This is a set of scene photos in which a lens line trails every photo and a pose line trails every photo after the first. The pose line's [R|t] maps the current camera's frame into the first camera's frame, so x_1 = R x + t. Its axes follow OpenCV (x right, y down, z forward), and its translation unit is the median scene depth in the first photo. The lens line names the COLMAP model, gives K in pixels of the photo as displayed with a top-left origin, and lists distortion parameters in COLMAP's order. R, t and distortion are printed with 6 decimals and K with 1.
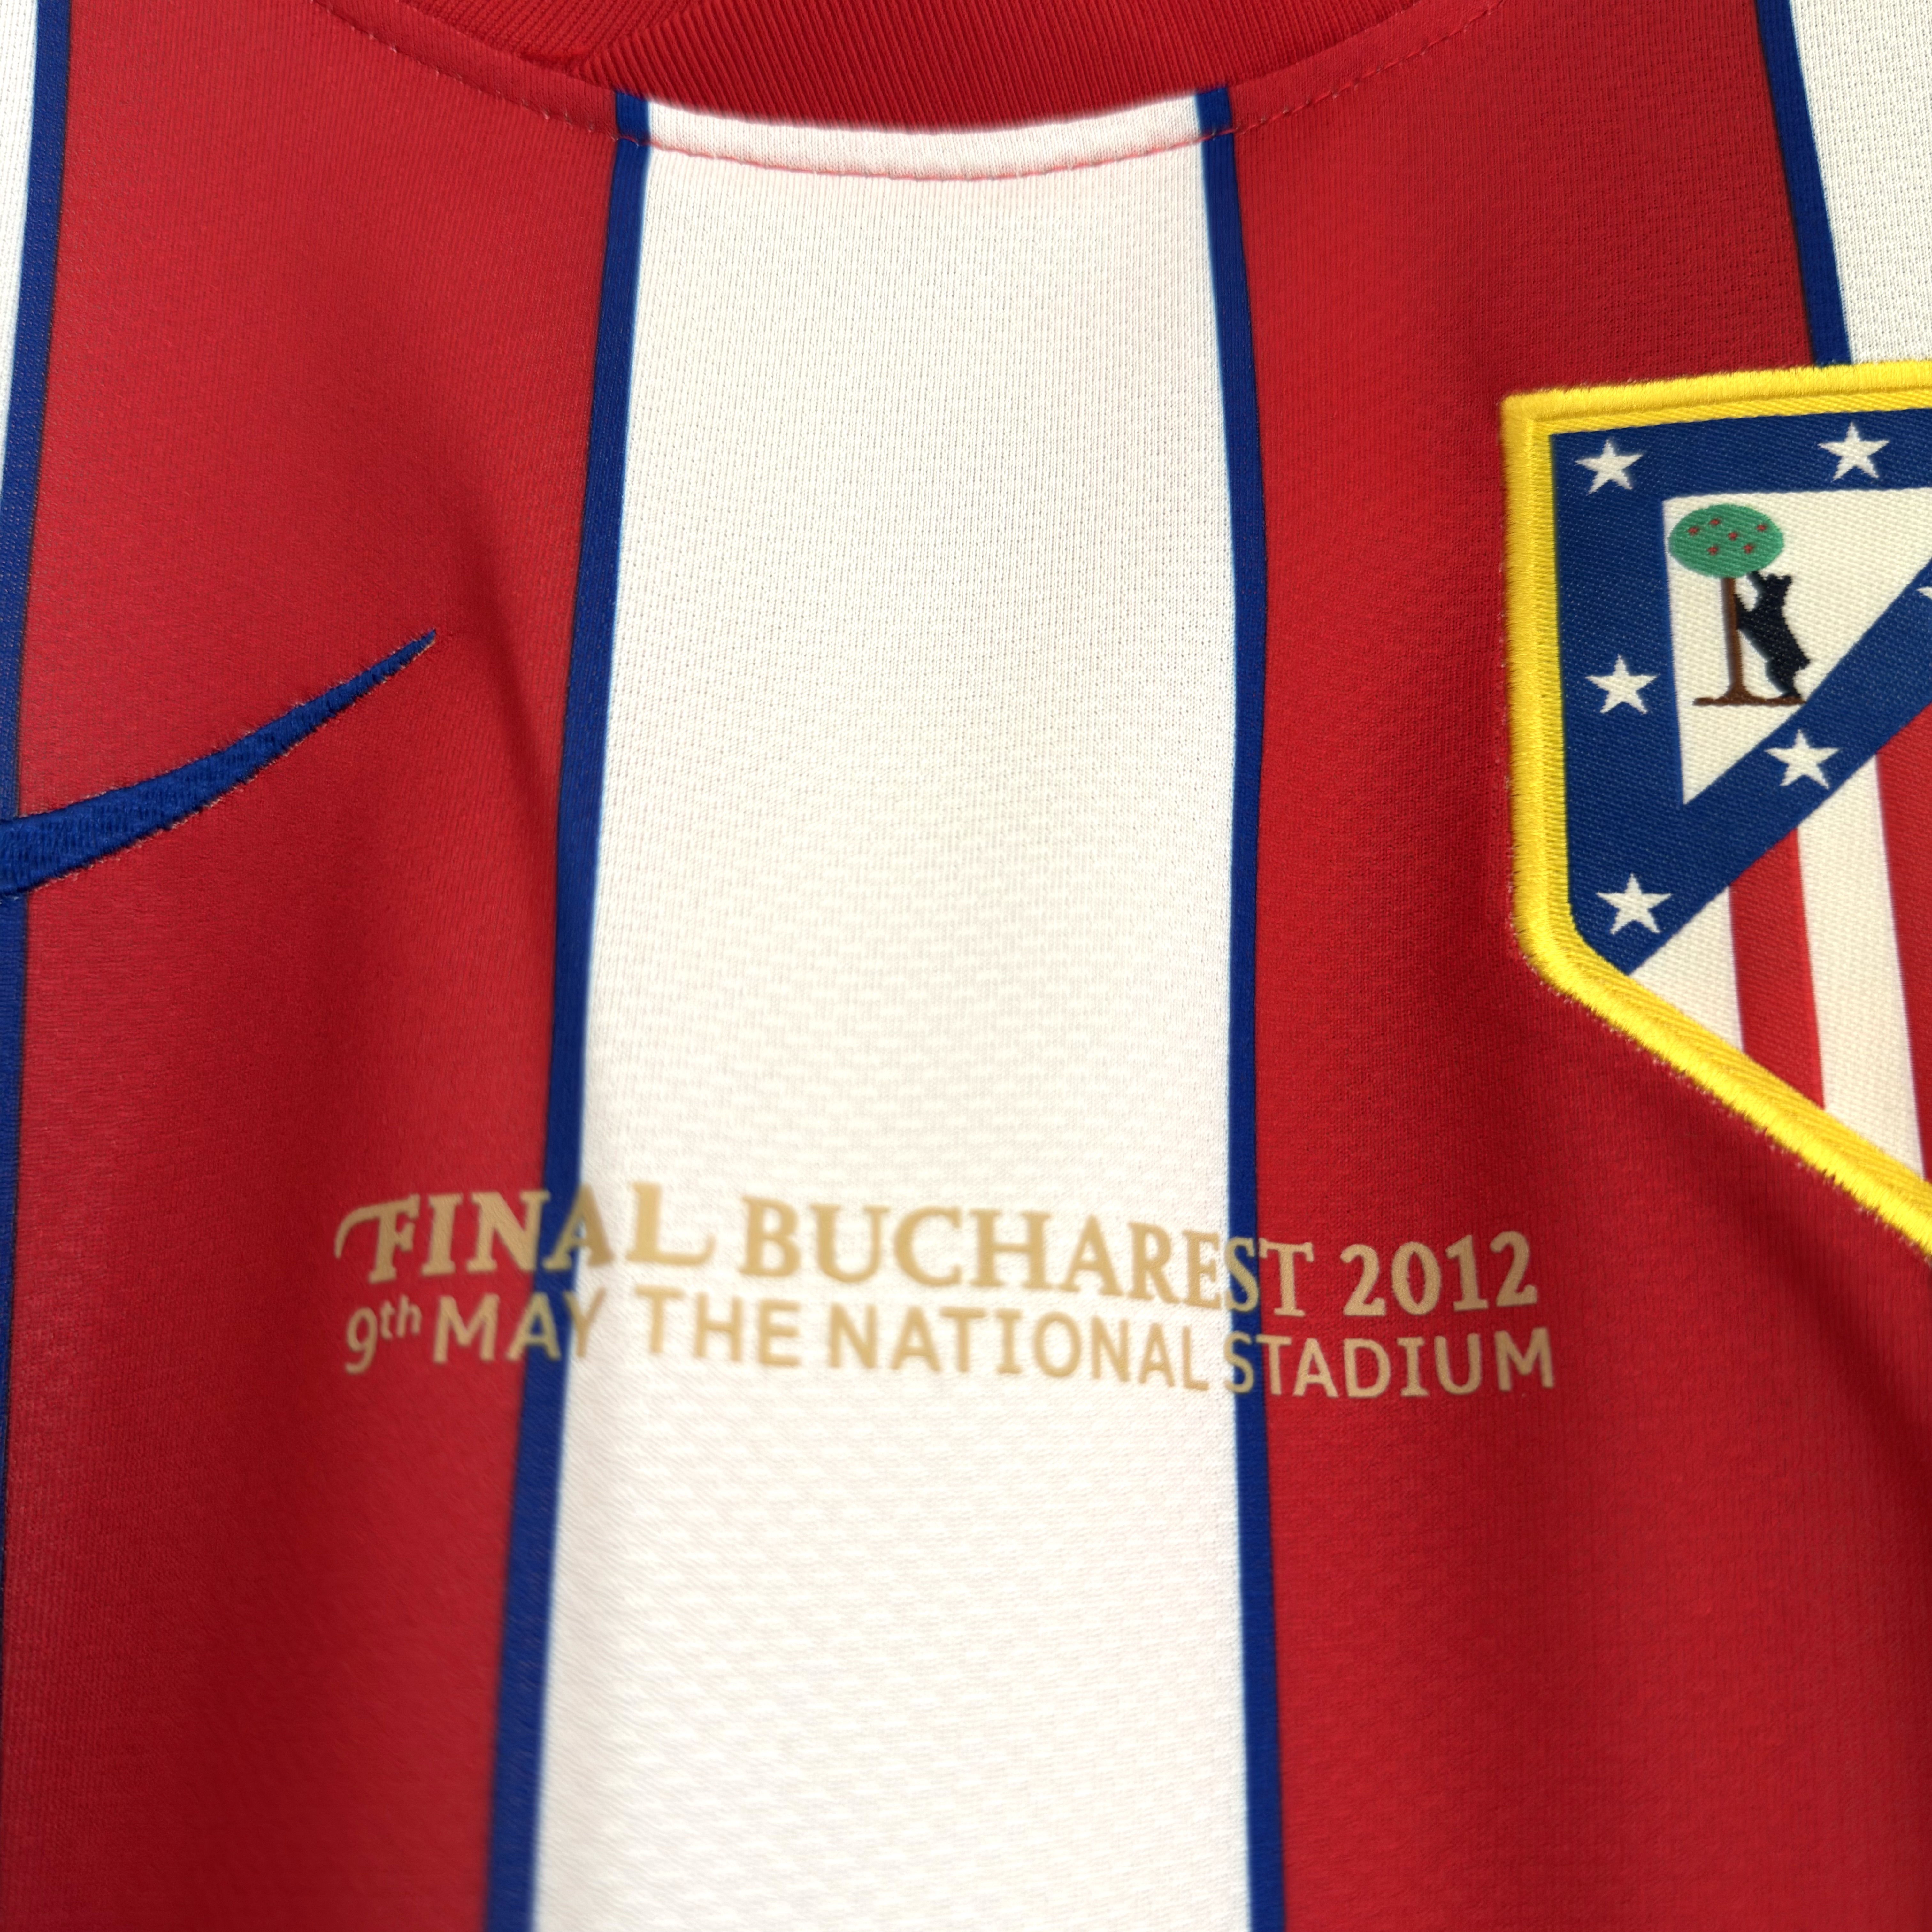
lens RADIAL K [[1861.6, 0, 970.2], [0, 1861.6, 980.1], [0, 0, 1]] dist [0.190688, -0.595255]
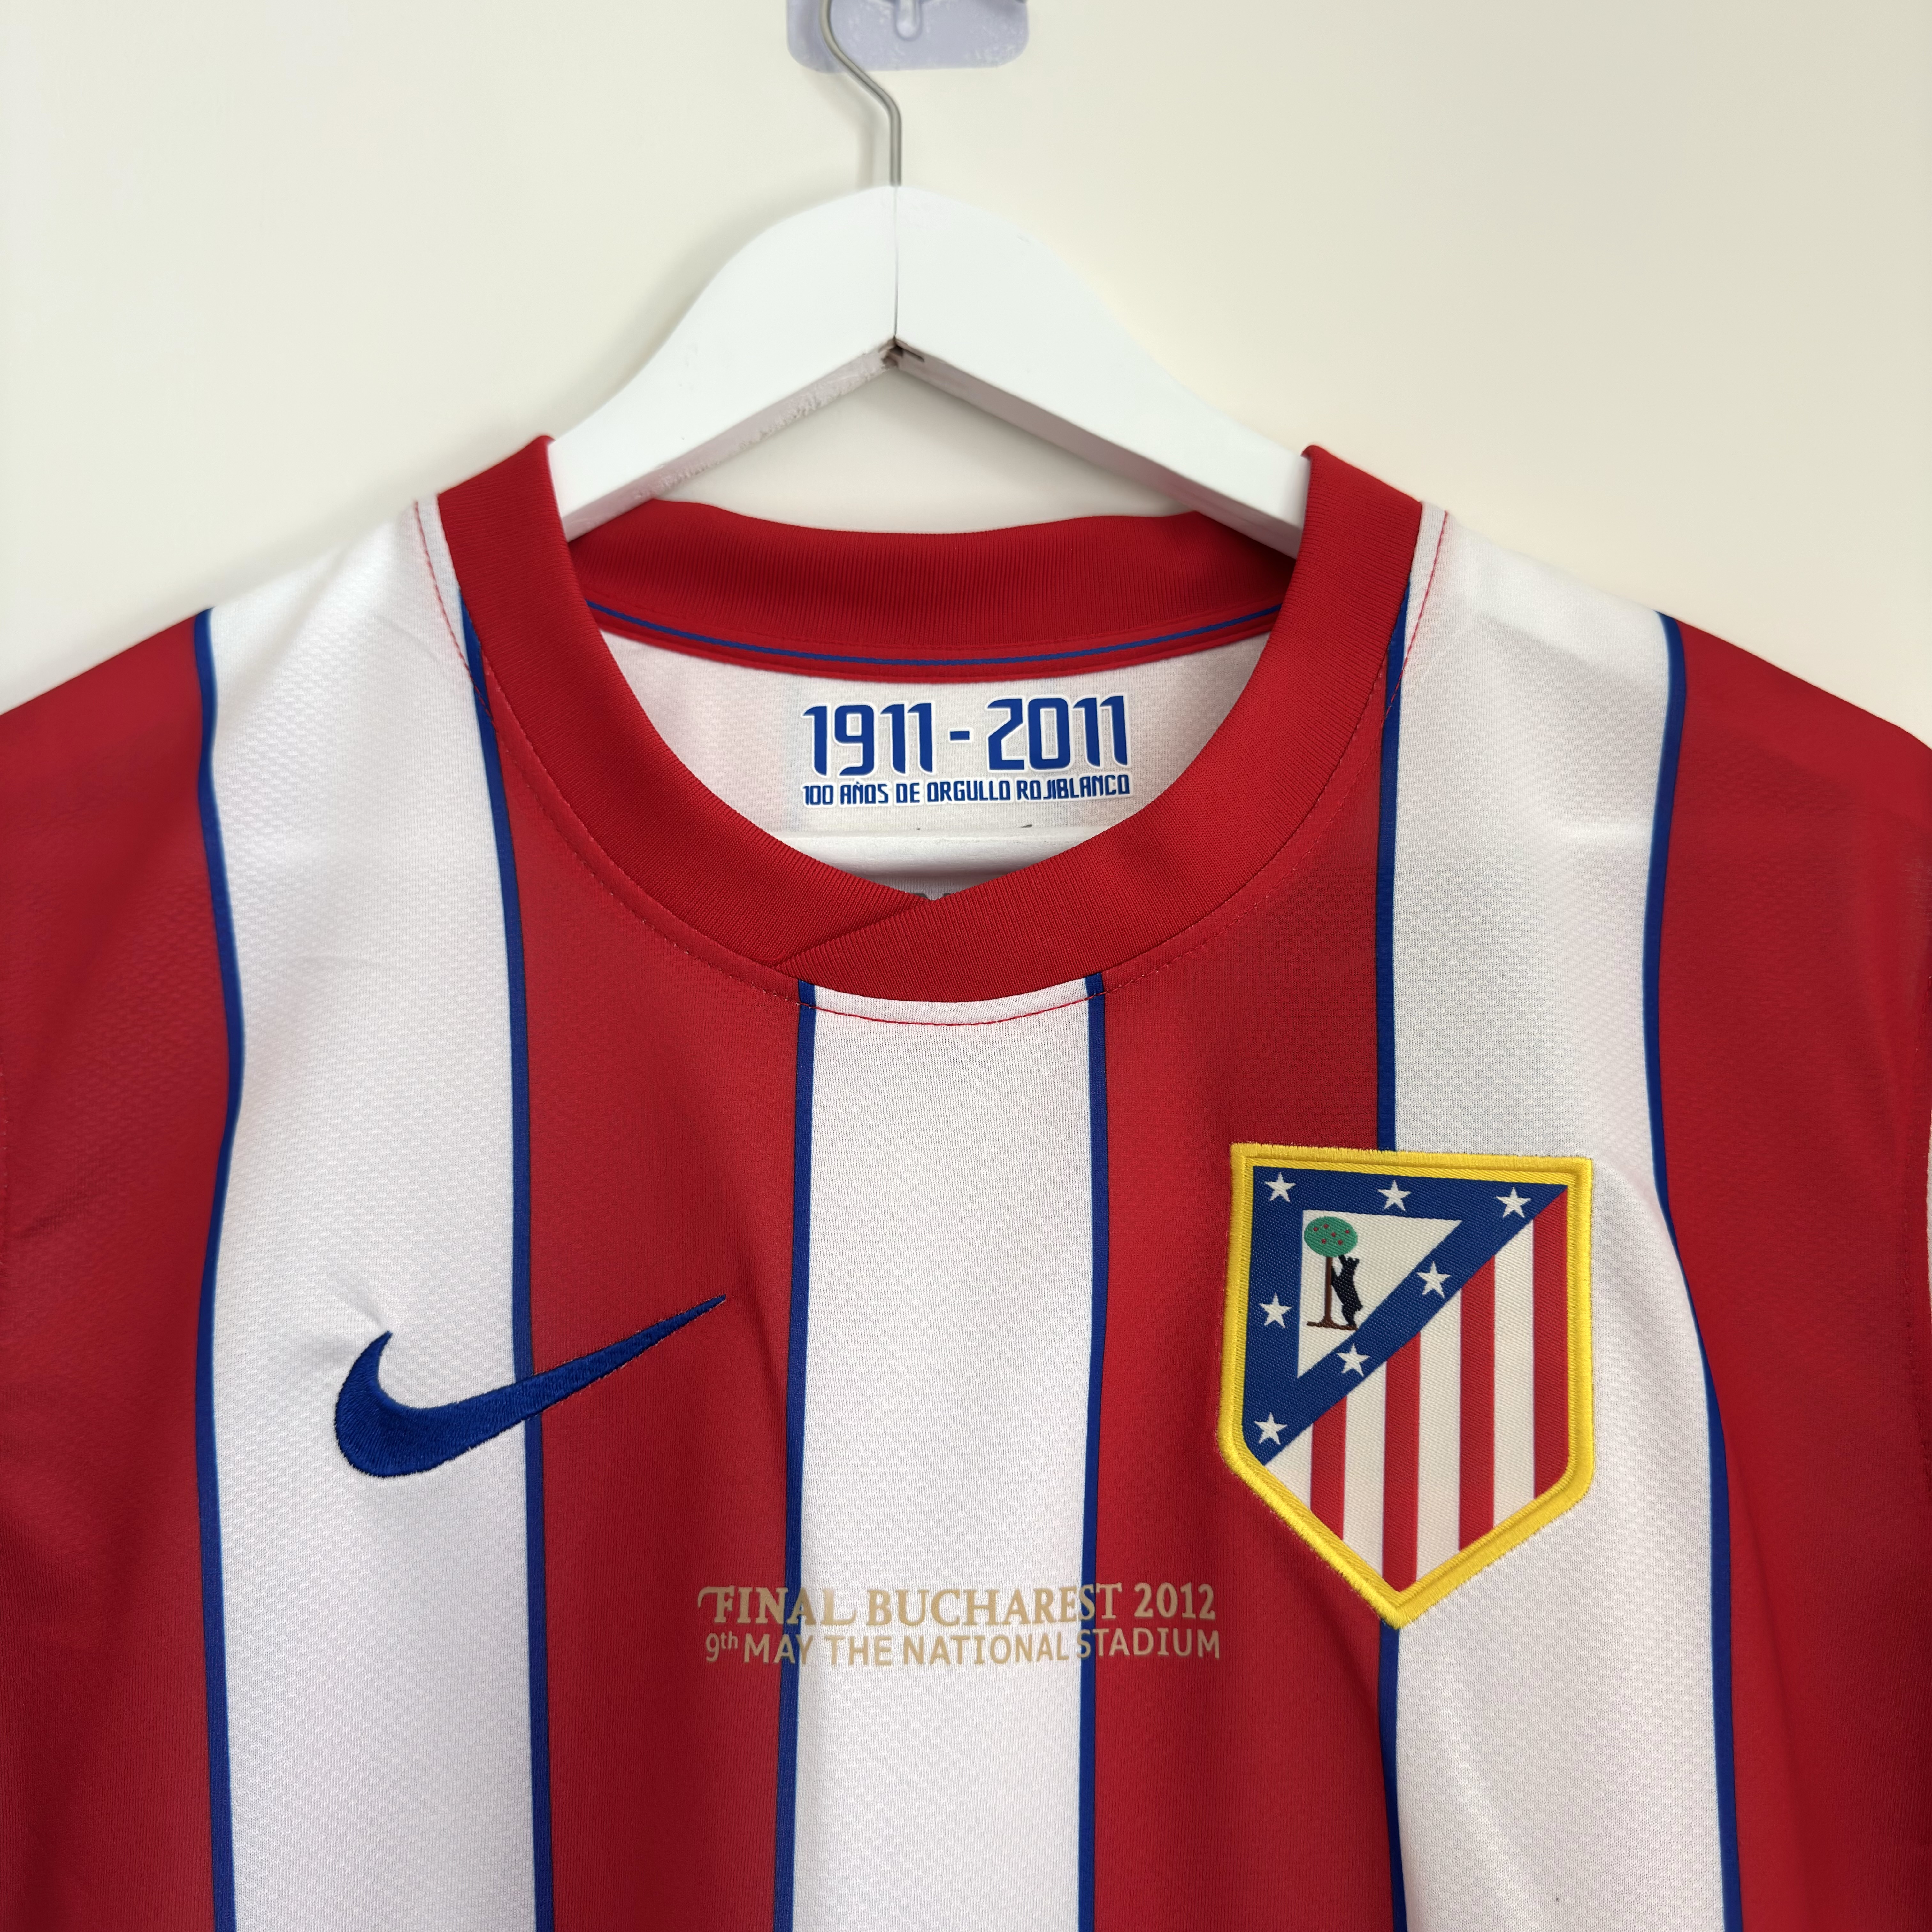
lens RADIAL K [[1806.5, 0, 966.0], [0, 1806.5, 966.0], [0, 0, 1]] dist [0.188877, -0.503855]
pose [[0.999079, 0.002701, -0.042816, 0.093660], [0.000678, 0.996897, 0.078714, -0.791390], [0.042896, -0.078670, 0.995977, -1.158793]]
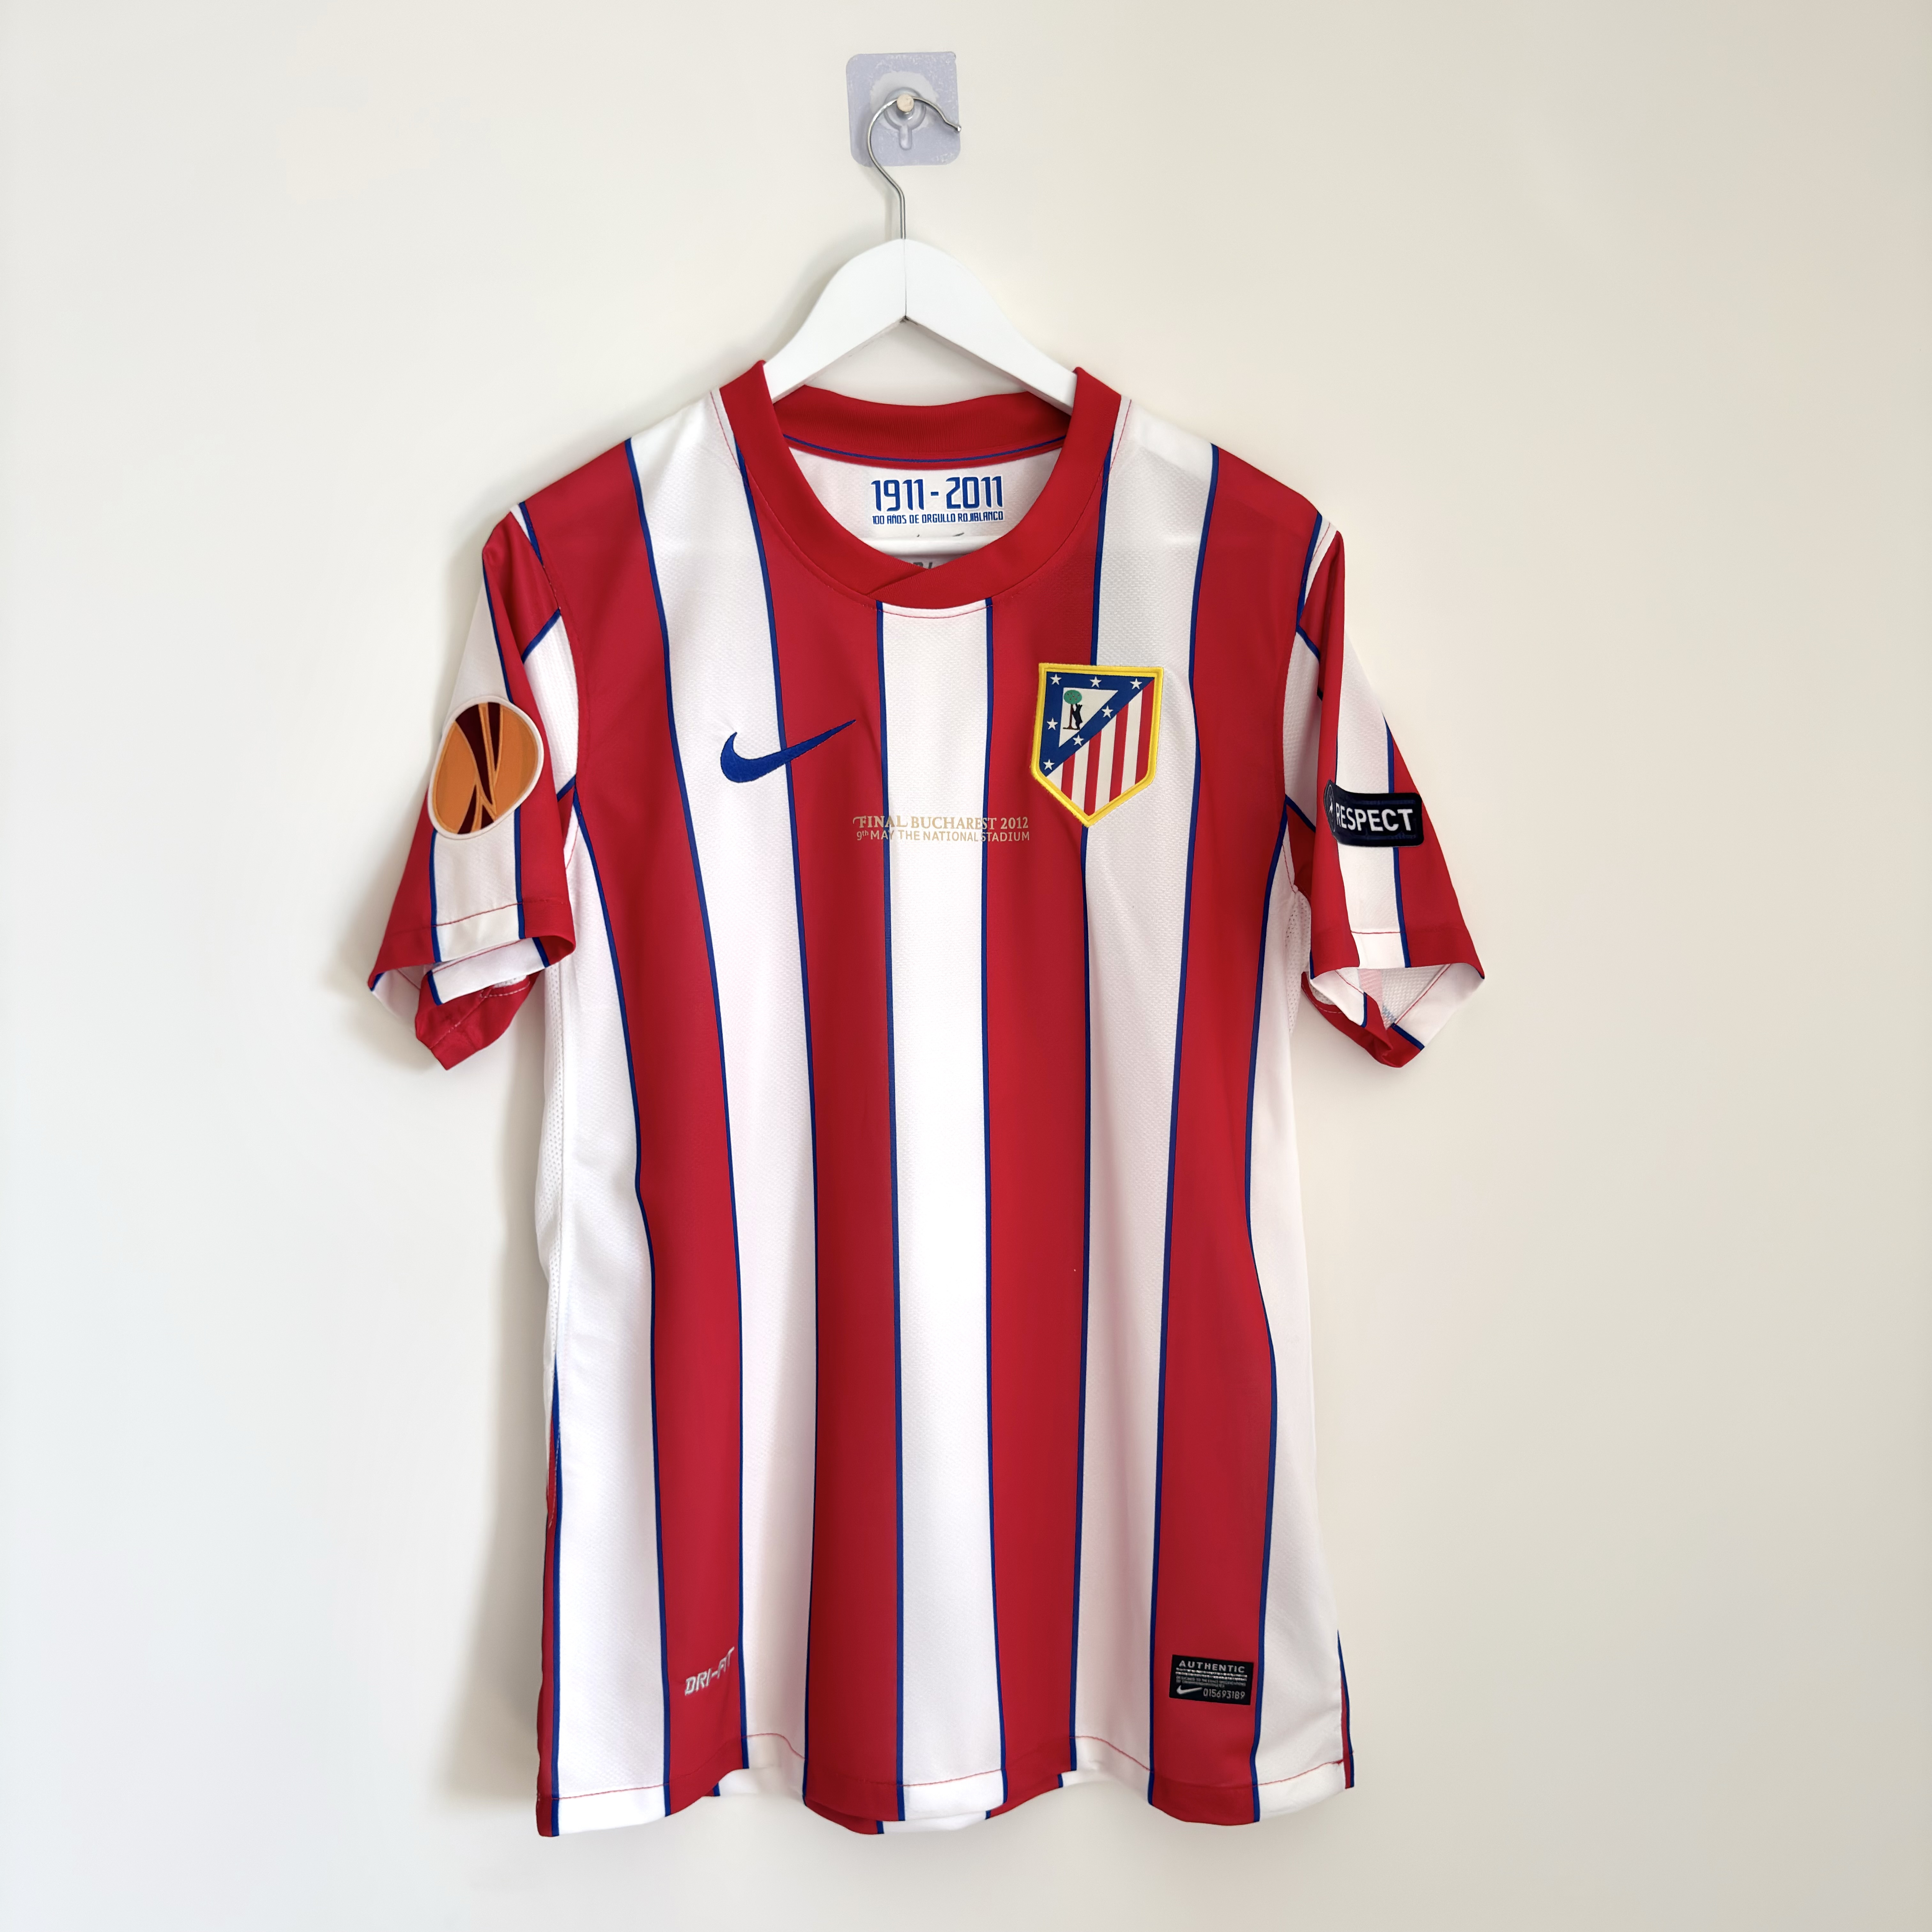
lens RADIAL K [[1861.6, 0, 970.2], [0, 1861.6, 980.1], [0, 0, 1]] dist [0.190688, -0.595255]
pose [[0.999687, -0.000337, 0.025008, -0.068747], [-0.008645, 0.933614, 0.358177, -1.691767], [-0.023468, -0.358281, 0.933319, -5.358985]]
